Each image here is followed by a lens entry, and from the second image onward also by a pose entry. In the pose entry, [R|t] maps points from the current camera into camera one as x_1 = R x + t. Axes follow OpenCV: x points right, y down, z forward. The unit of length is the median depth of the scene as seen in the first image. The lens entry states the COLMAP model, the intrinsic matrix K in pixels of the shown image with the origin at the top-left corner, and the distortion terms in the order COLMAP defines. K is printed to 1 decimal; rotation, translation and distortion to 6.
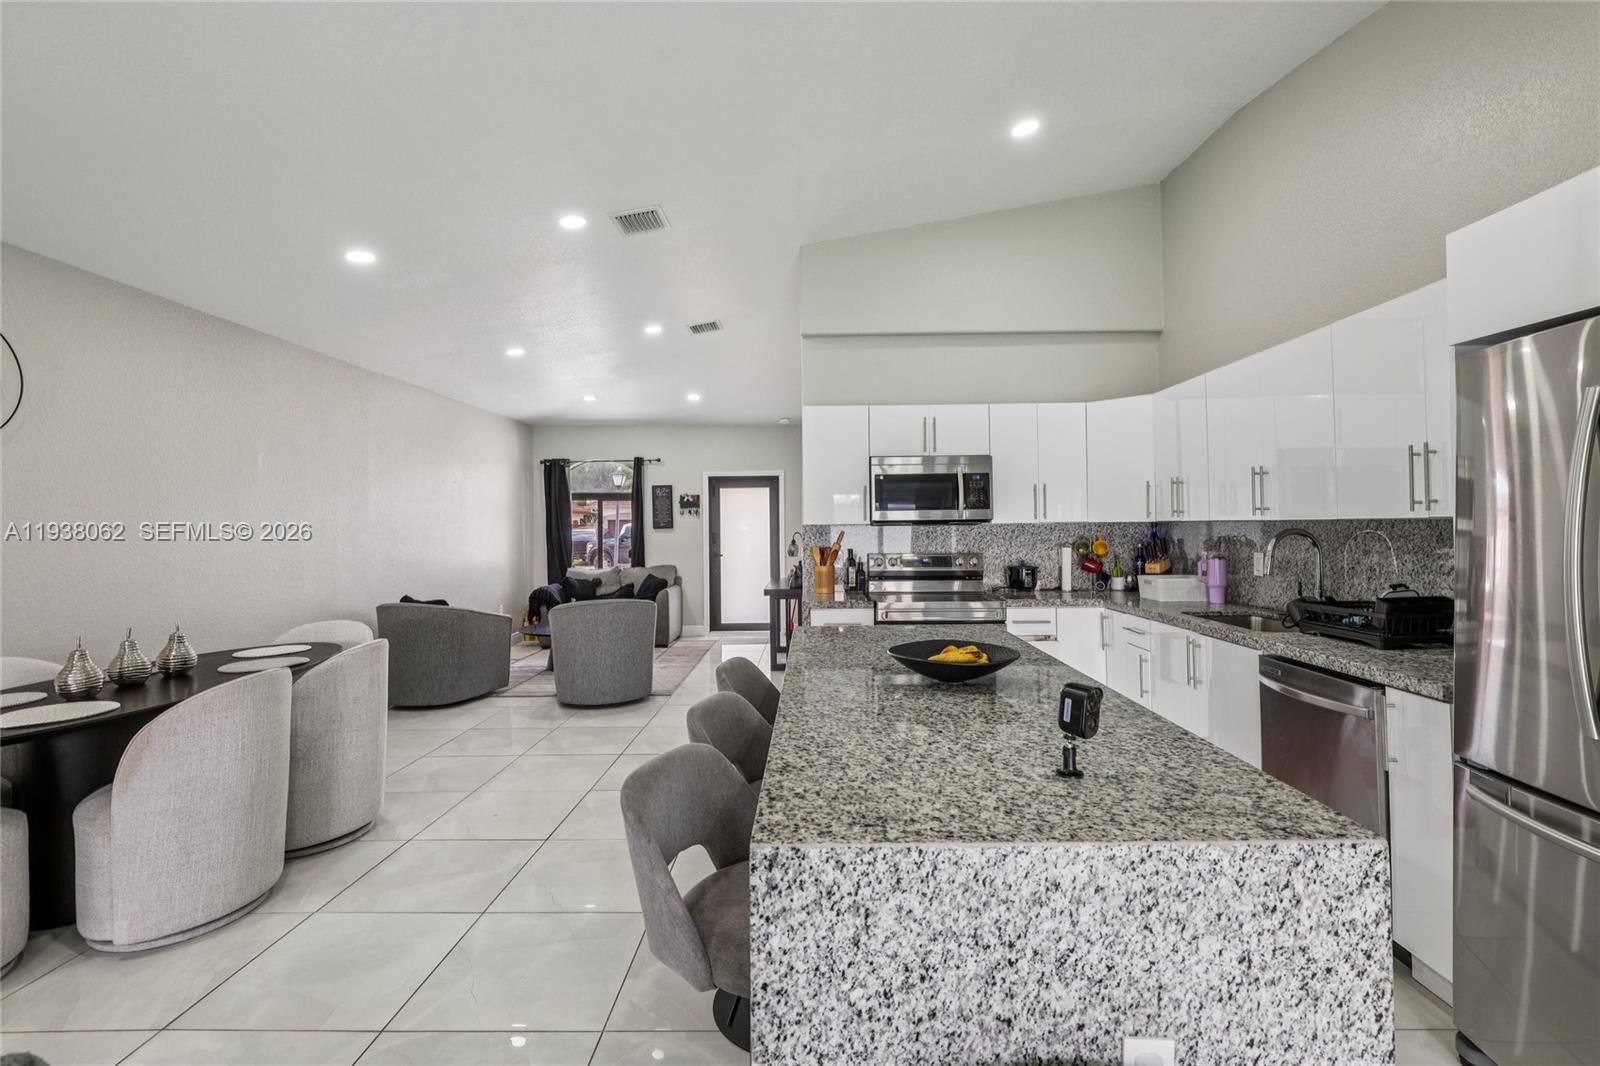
lens RADIAL K [[731.3, 0, 812.4], [0, 731.3, 514.4], [0, 0, 1]] dist [-0.001862, 0.001237]
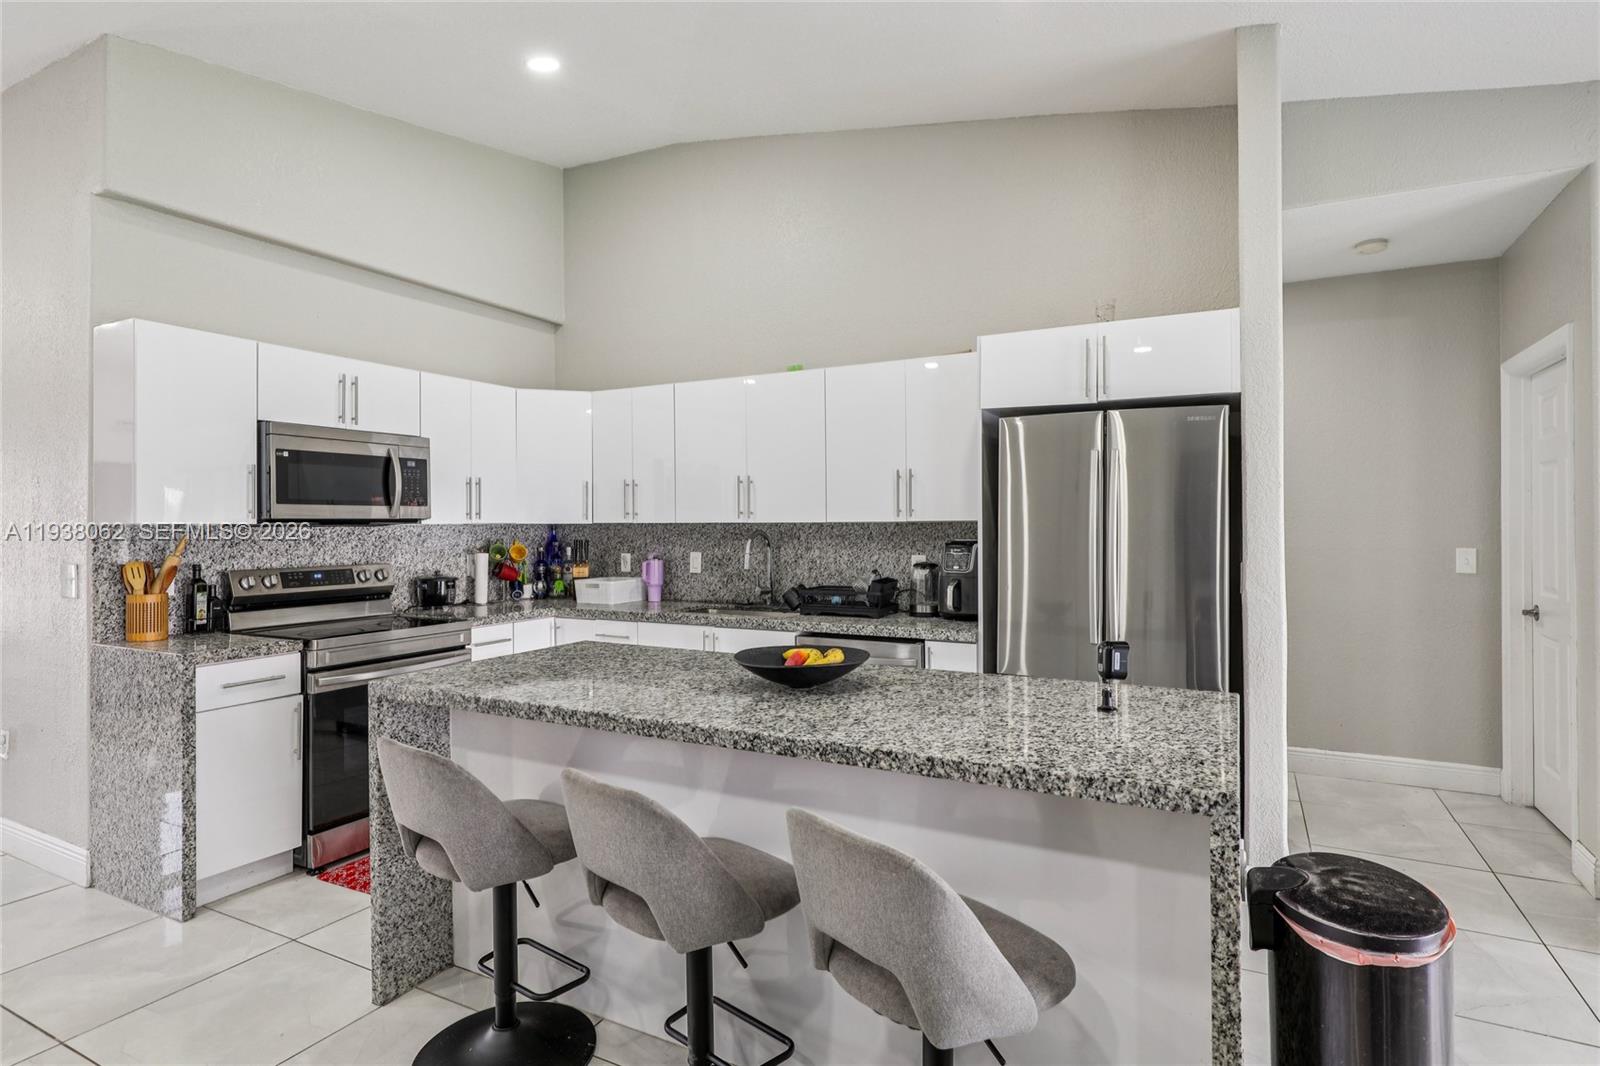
lens RADIAL K [[829.4, 0, 807.7], [0, 829.4, 517.1], [0, 0, 1]] dist [0.000586, -0.001414]
pose [[0.447393, 0.014485, 0.894220, -0.368955], [-0.014572, 0.999854, -0.008905, 0.006557], [-0.894219, -0.009046, 0.447539, 0.238419]]
